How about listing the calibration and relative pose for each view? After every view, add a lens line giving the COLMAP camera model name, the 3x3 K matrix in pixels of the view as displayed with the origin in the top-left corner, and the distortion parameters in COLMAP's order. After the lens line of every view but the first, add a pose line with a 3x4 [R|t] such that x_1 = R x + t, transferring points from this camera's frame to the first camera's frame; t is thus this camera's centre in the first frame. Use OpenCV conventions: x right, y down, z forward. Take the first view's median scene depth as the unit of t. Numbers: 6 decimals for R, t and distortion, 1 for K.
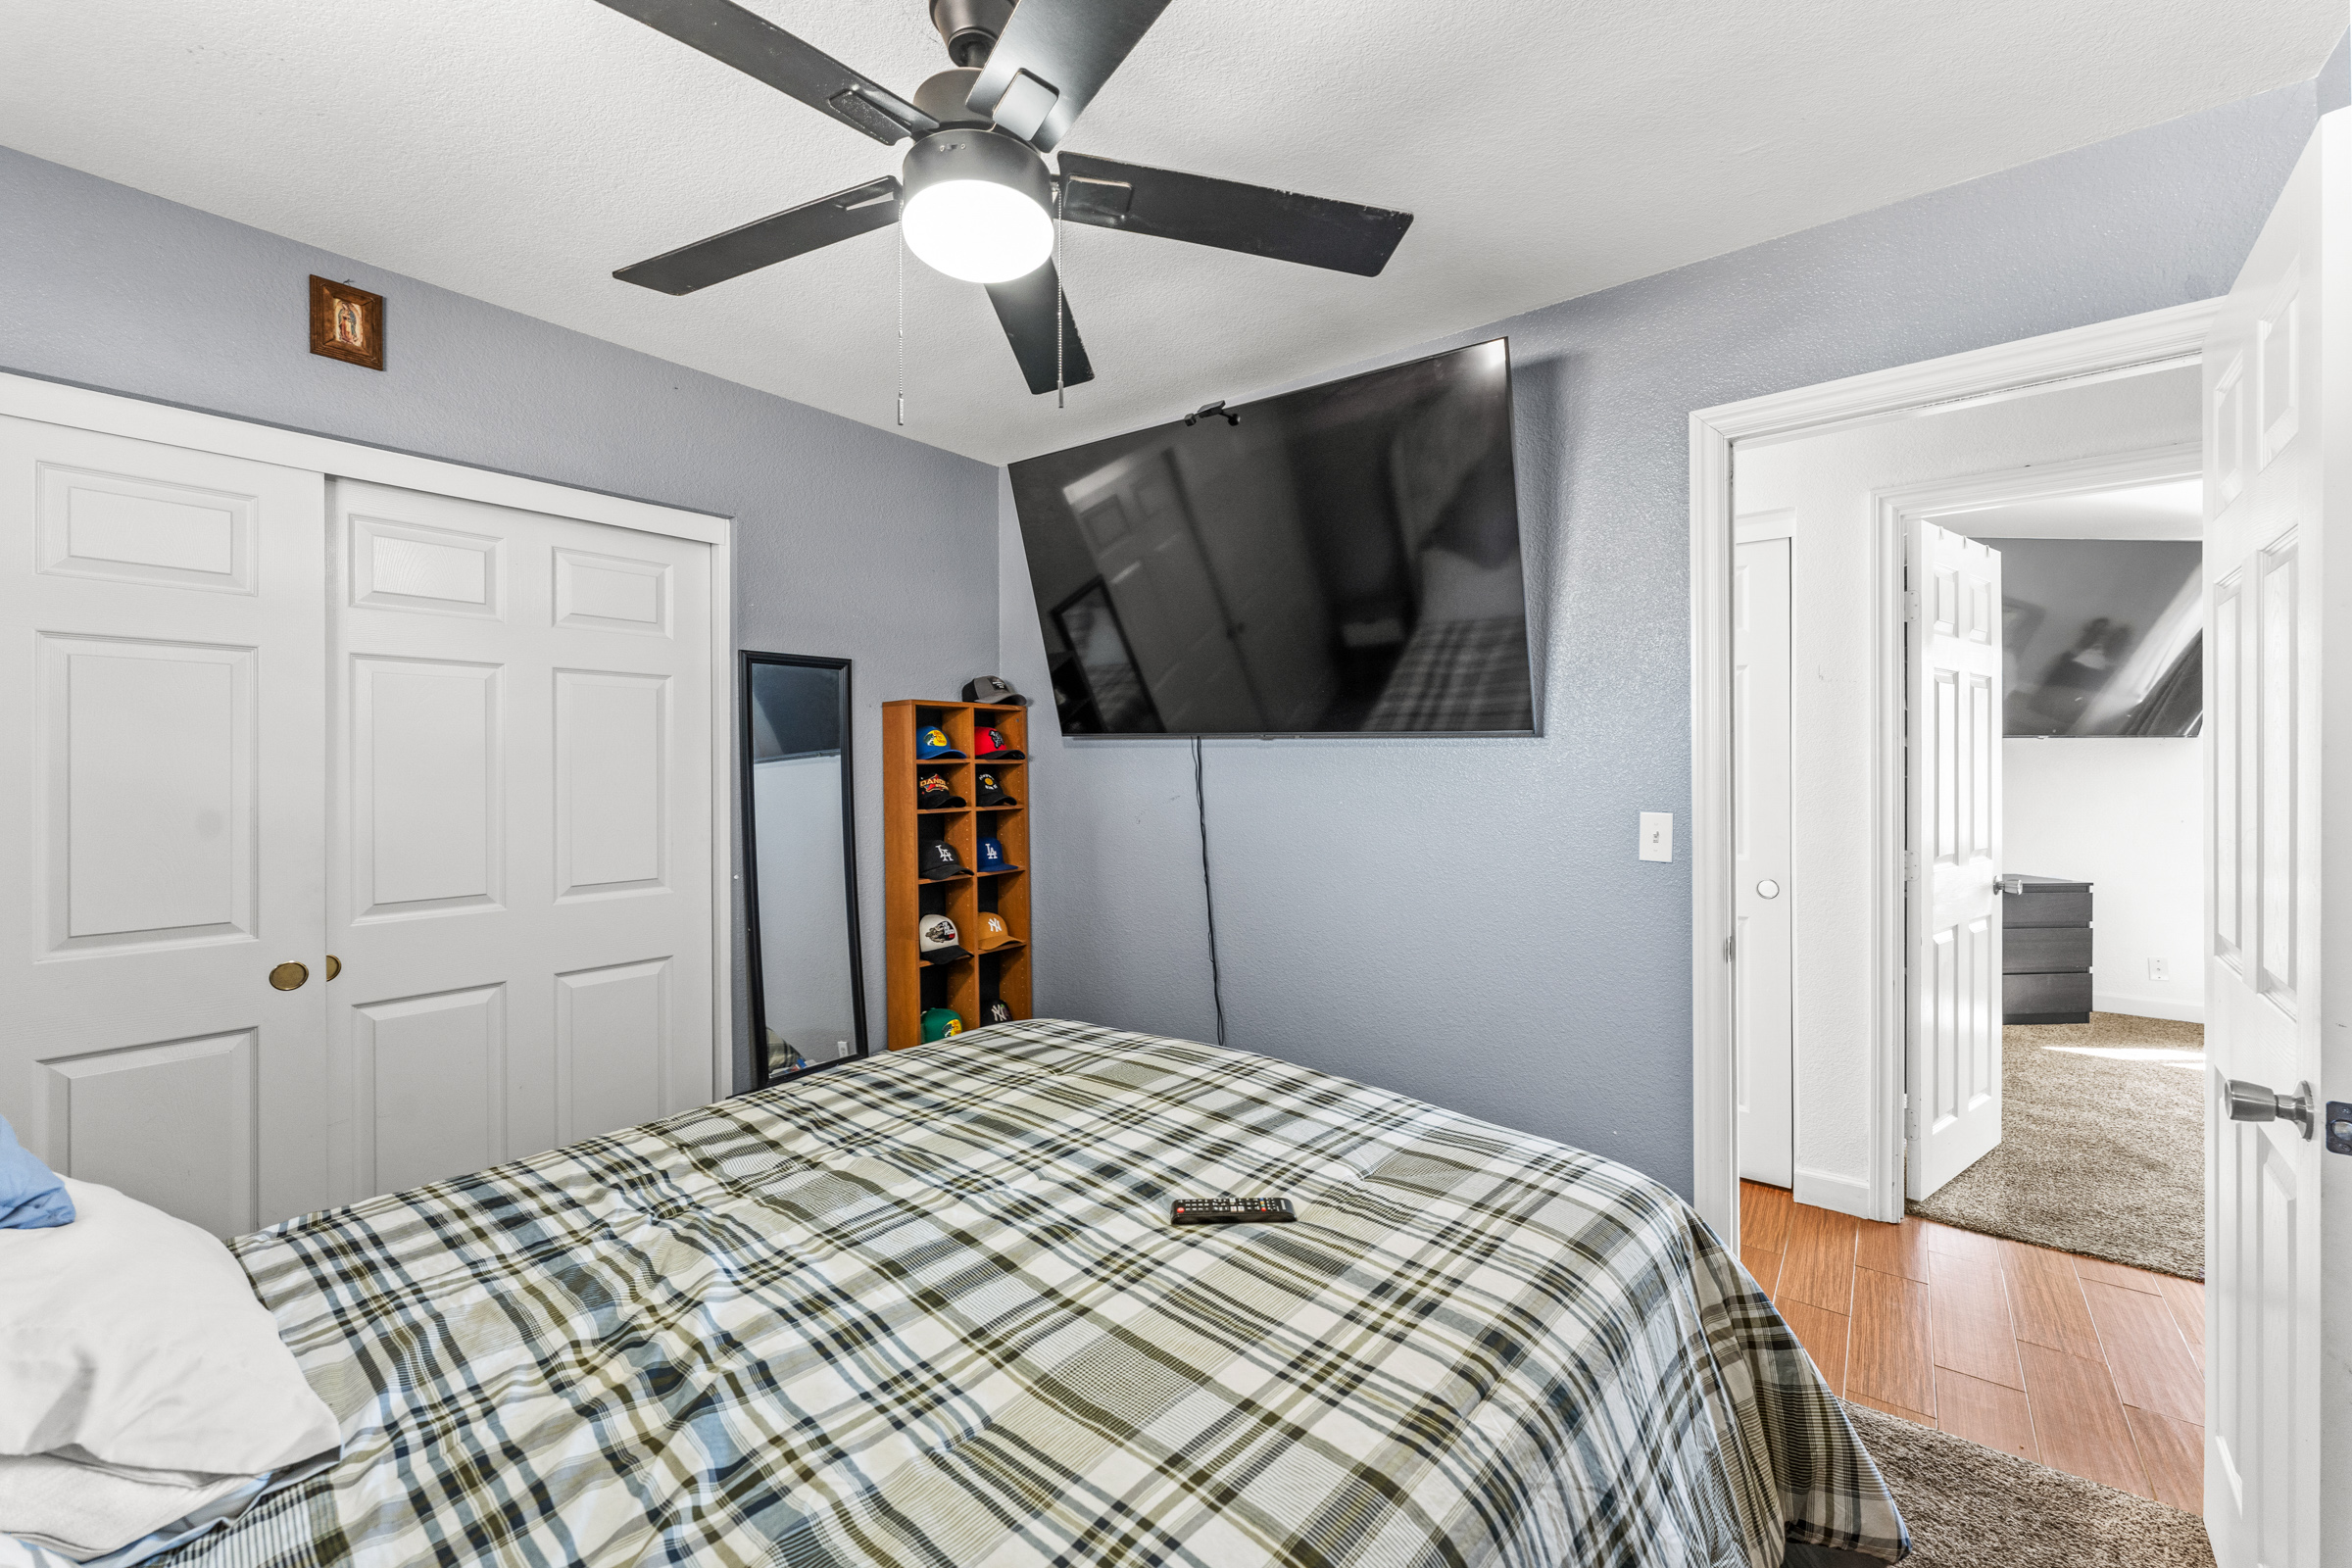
lens RADIAL K [[947.5, 0, 1169.7], [0, 947.5, 769.9], [0, 0, 1]] dist [-0.001622, -0.000411]
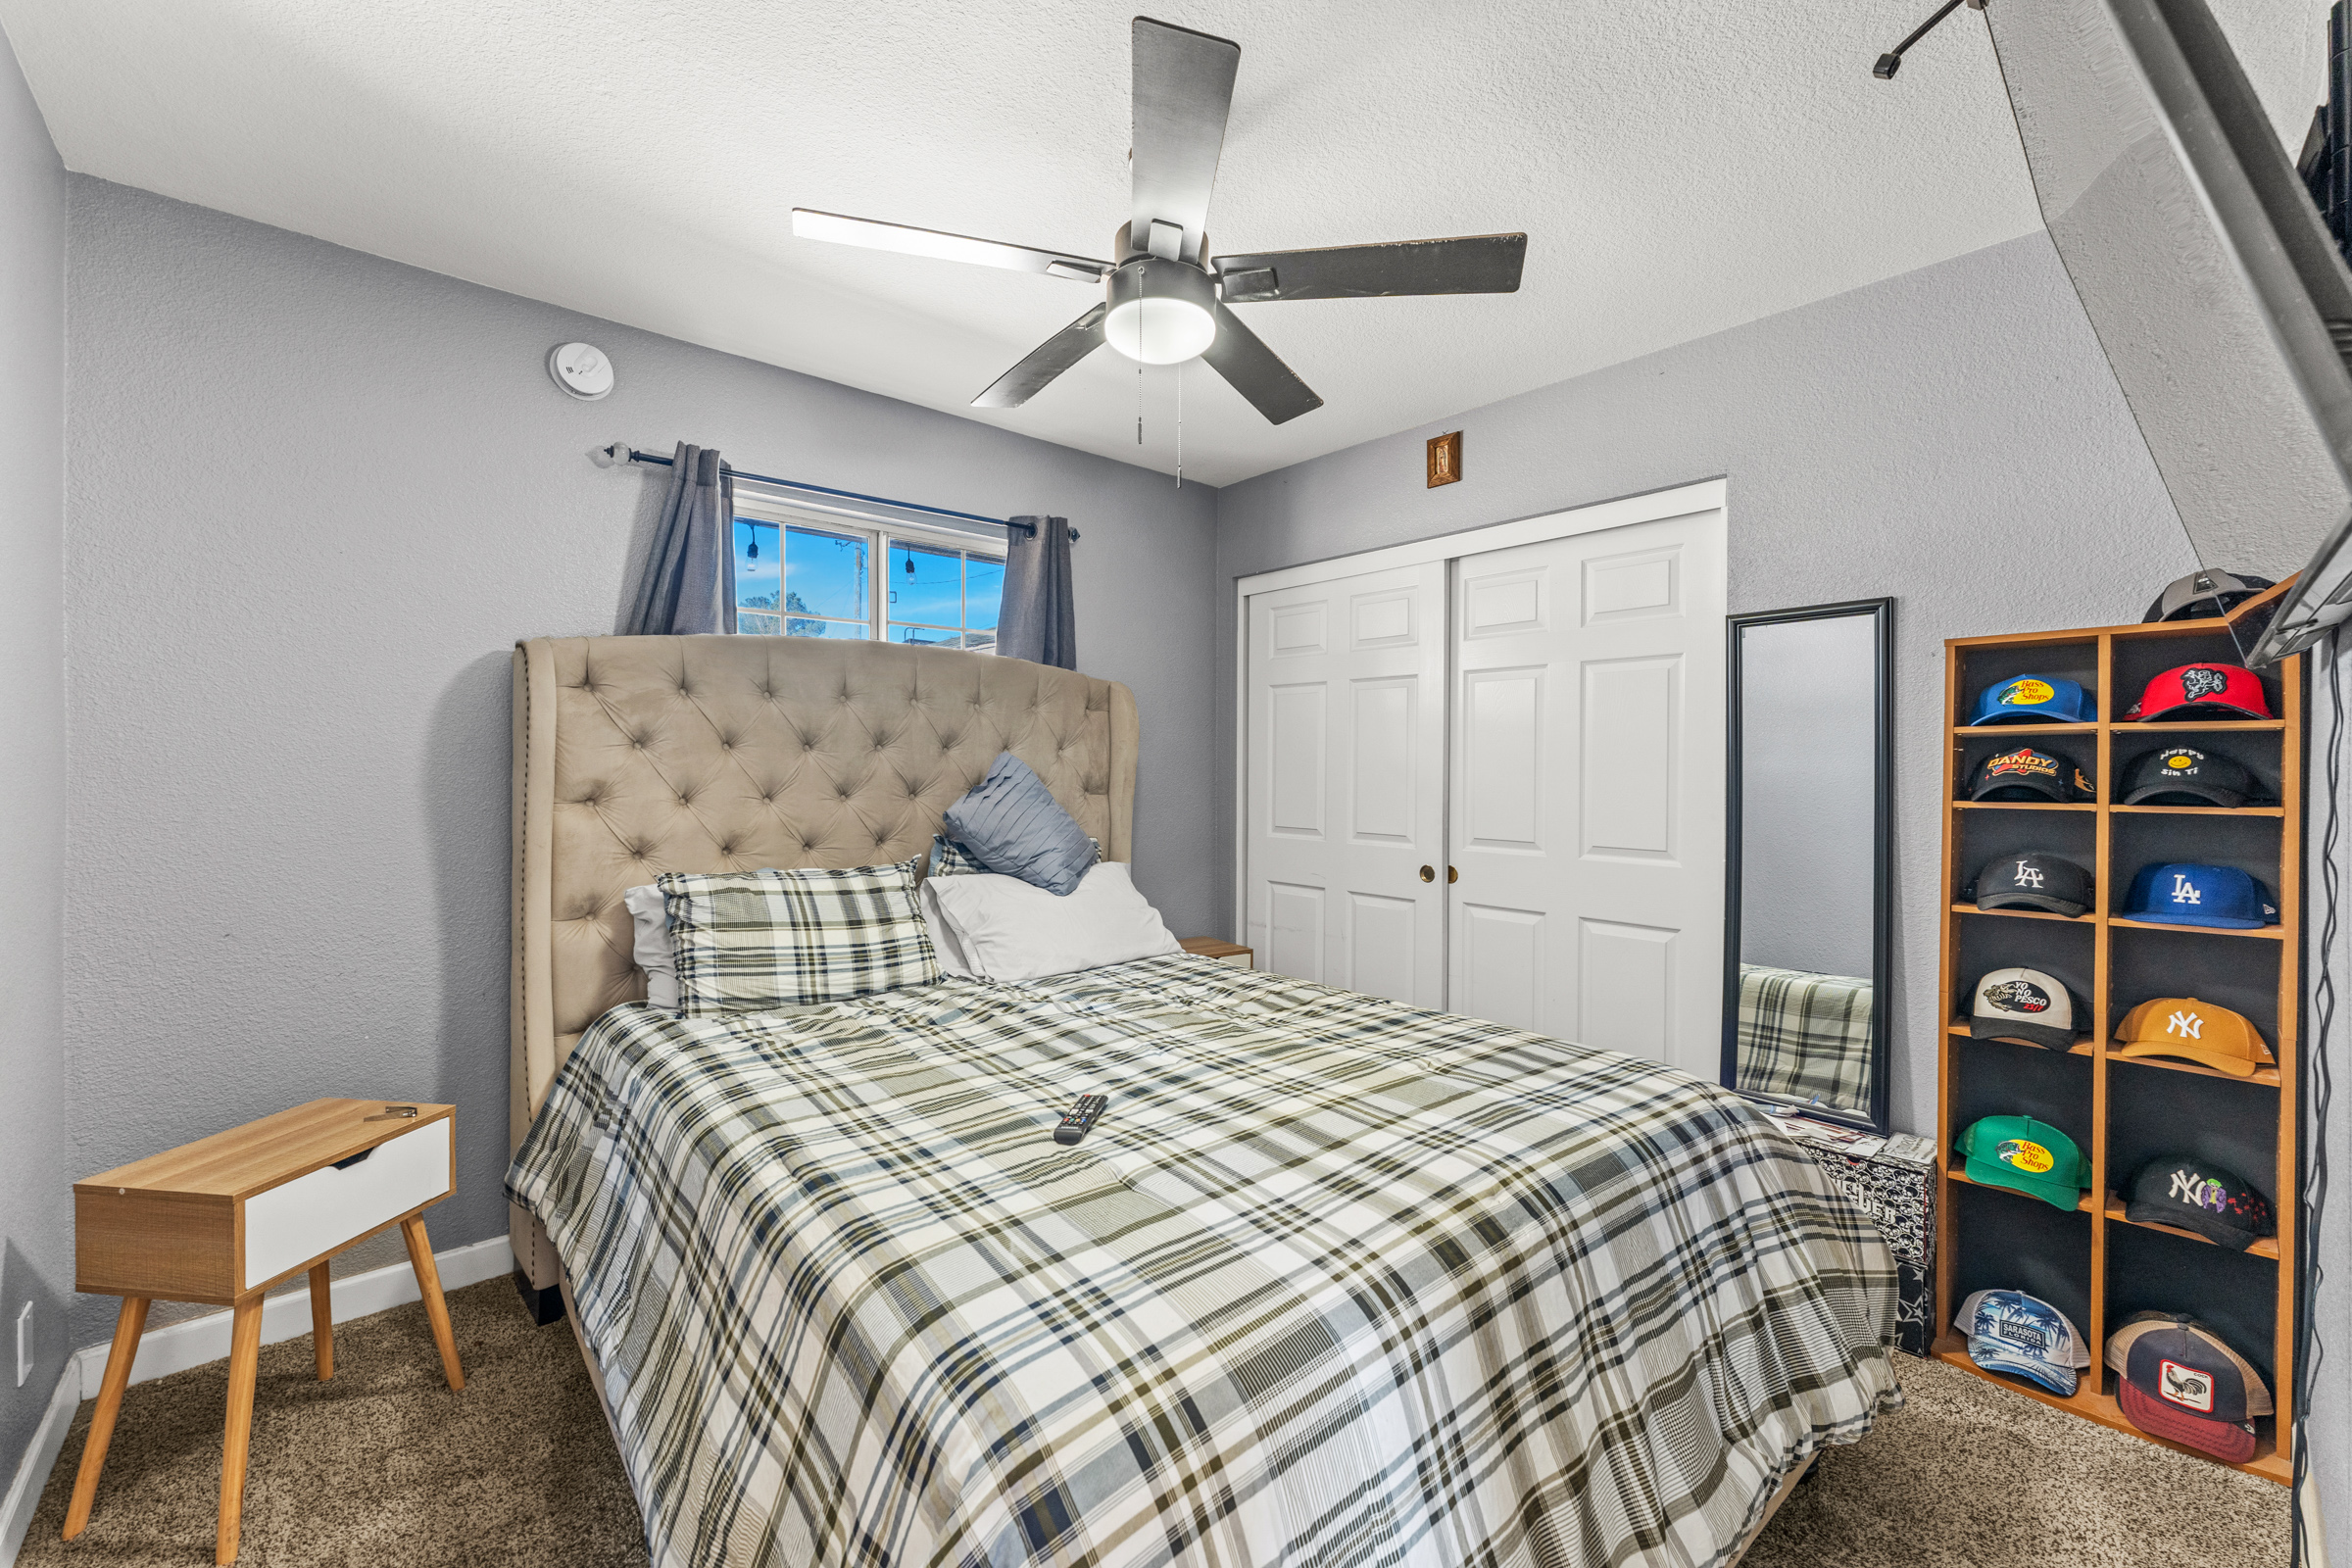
lens RADIAL K [[947.5, 0, 1170.1], [0, 947.5, 774.1], [0, 0, 1]] dist [-0.001622, -0.000411]
pose [[-0.186503, 0.011860, -0.982383, 0.779762], [-0.008024, 0.999875, 0.013595, 0.027889], [0.982422, 0.010418, -0.186384, 0.885361]]
